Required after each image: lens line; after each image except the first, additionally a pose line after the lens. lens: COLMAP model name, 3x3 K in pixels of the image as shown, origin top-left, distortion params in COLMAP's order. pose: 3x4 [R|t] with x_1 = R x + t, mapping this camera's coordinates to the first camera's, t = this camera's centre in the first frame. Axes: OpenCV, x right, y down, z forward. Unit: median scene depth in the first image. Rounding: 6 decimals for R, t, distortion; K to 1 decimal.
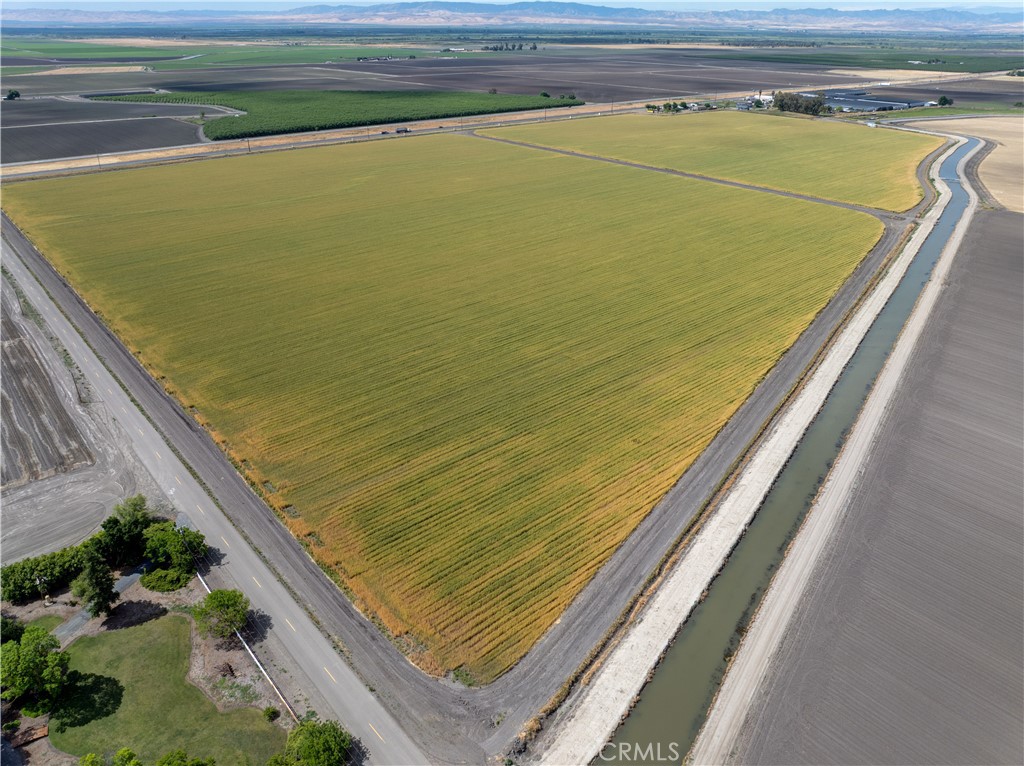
lens RADIAL K [[717.4, 0, 510.8], [0, 717.4, 372.6], [0, 0, 1]] dist [-0.043986, 0.018828]
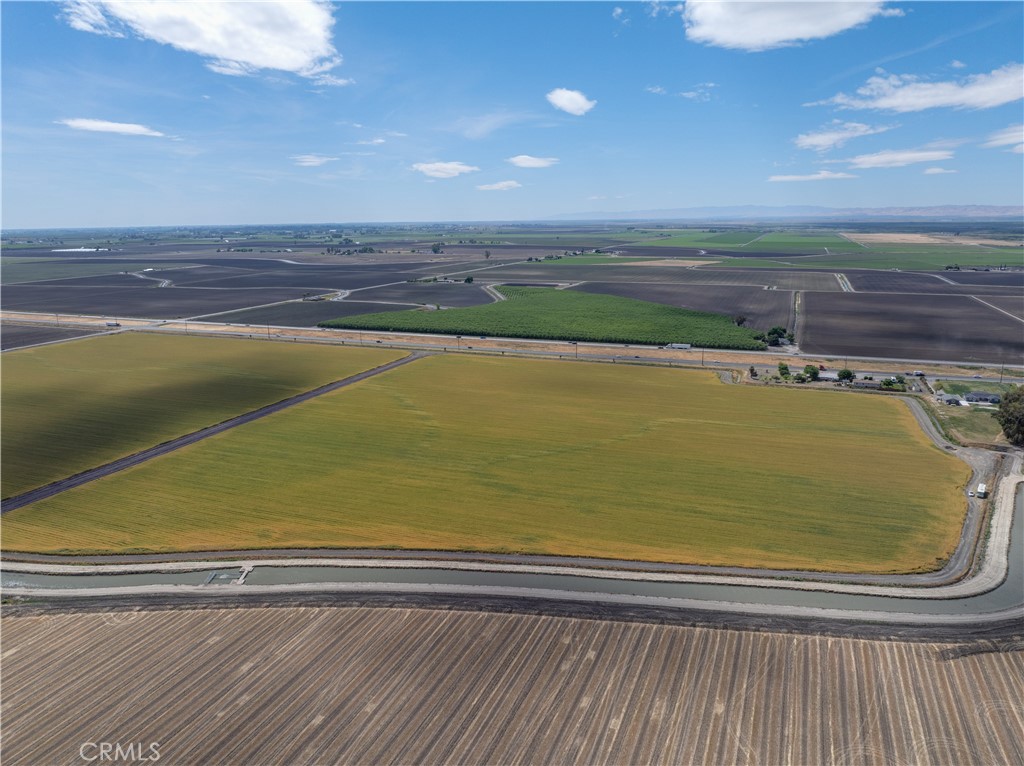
lens RADIAL K [[717.4, 0, 518.5], [0, 717.4, 384.9], [0, 0, 1]] dist [-0.043986, 0.018828]
pose [[0.471496, 0.190427, -0.861063, 2.092458], [-0.379400, 0.925227, -0.003133, -0.879522], [0.796083, 0.328165, 0.508489, 1.629641]]
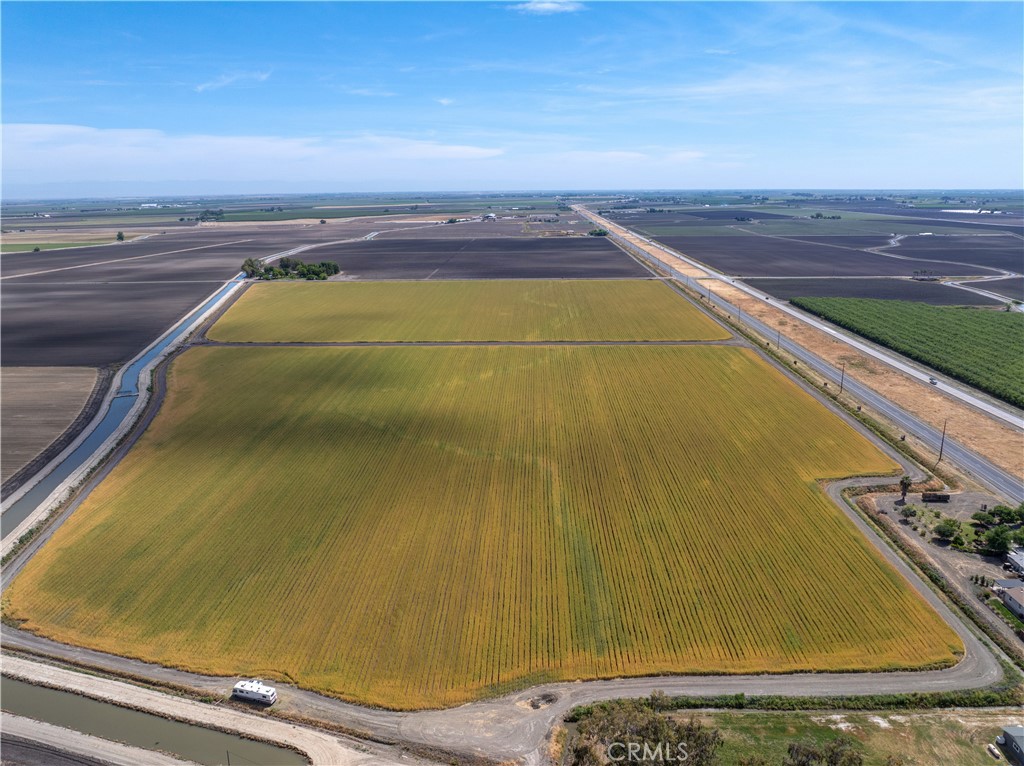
lens RADIAL K [[717.4, 0, 513.7], [0, 717.4, 383.7], [0, 0, 1]] dist [-0.043986, 0.018828]
pose [[-0.671632, 0.197167, -0.714168, 1.722177], [-0.321729, 0.790693, 0.520861, -1.632373], [0.667384, 0.579595, -0.467620, 3.182404]]
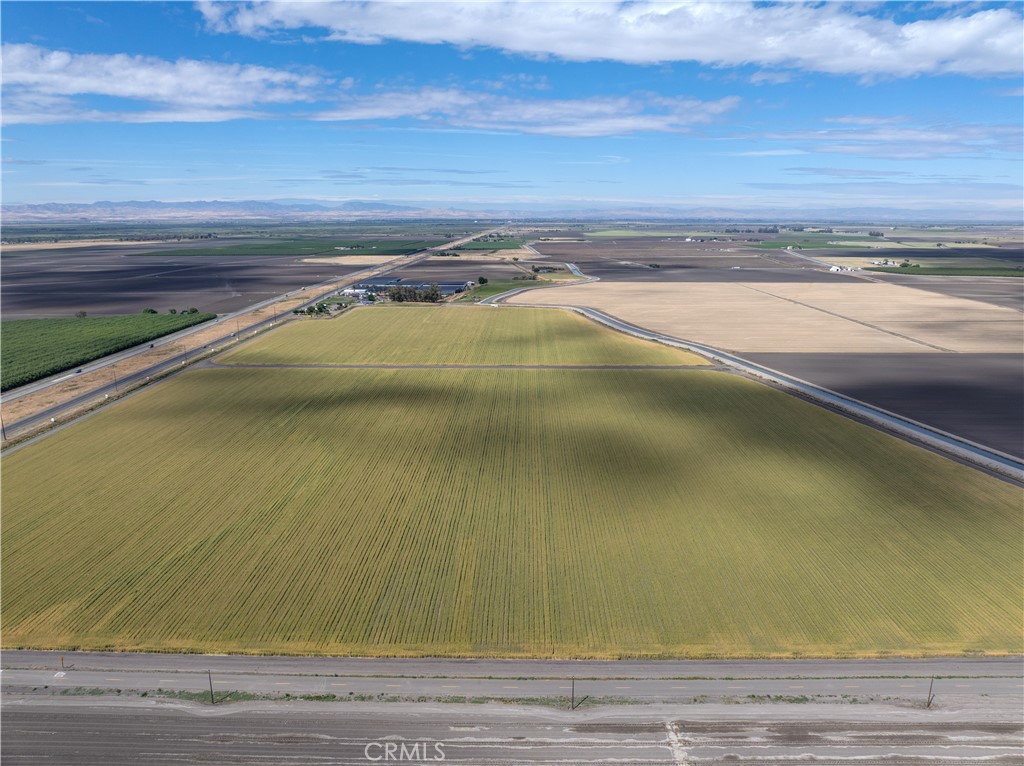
lens RADIAL K [[717.4, 0, 517.6], [0, 717.4, 374.4], [0, 0, 1]] dist [-0.043986, 0.018828]
pose [[0.665830, -0.167185, 0.727131, -1.148435], [0.333137, 0.938647, -0.089233, -0.332186], [-0.667601, 0.301648, 0.680674, 0.474497]]
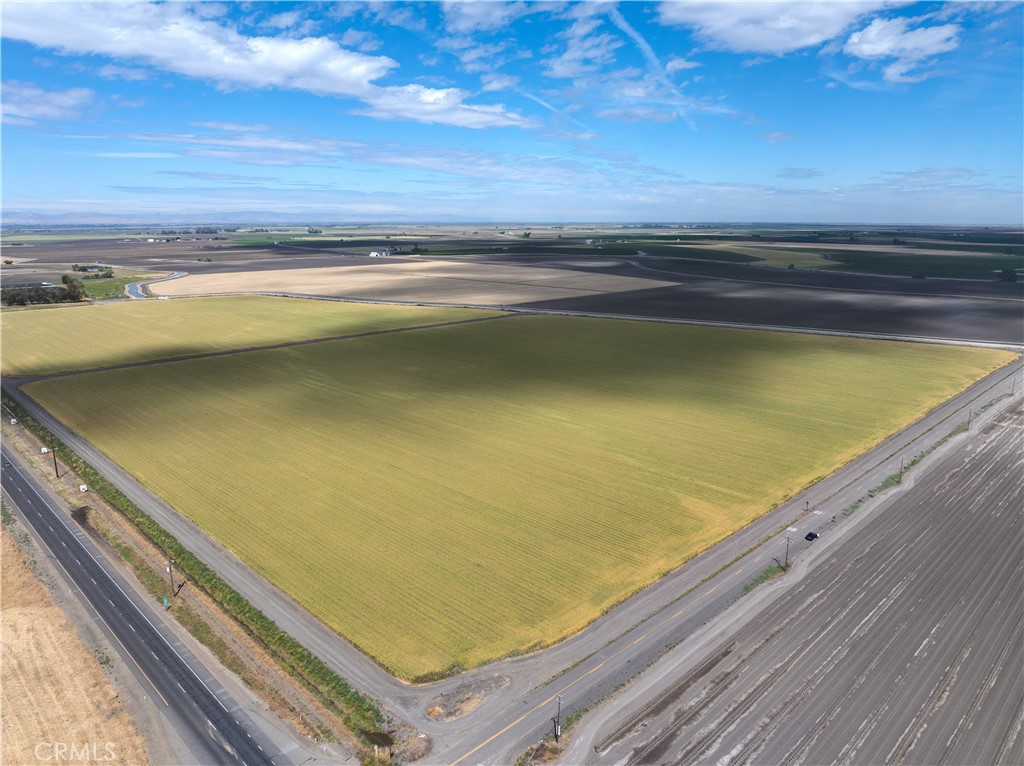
lens RADIAL K [[717.4, 0, 522.7], [0, 717.4, 381.9], [0, 0, 1]] dist [-0.043986, 0.018828]
pose [[-0.076705, -0.226255, 0.971043, -1.745799], [0.441553, 0.865494, 0.236541, -0.751743], [-0.893951, 0.446911, 0.033516, 1.570921]]
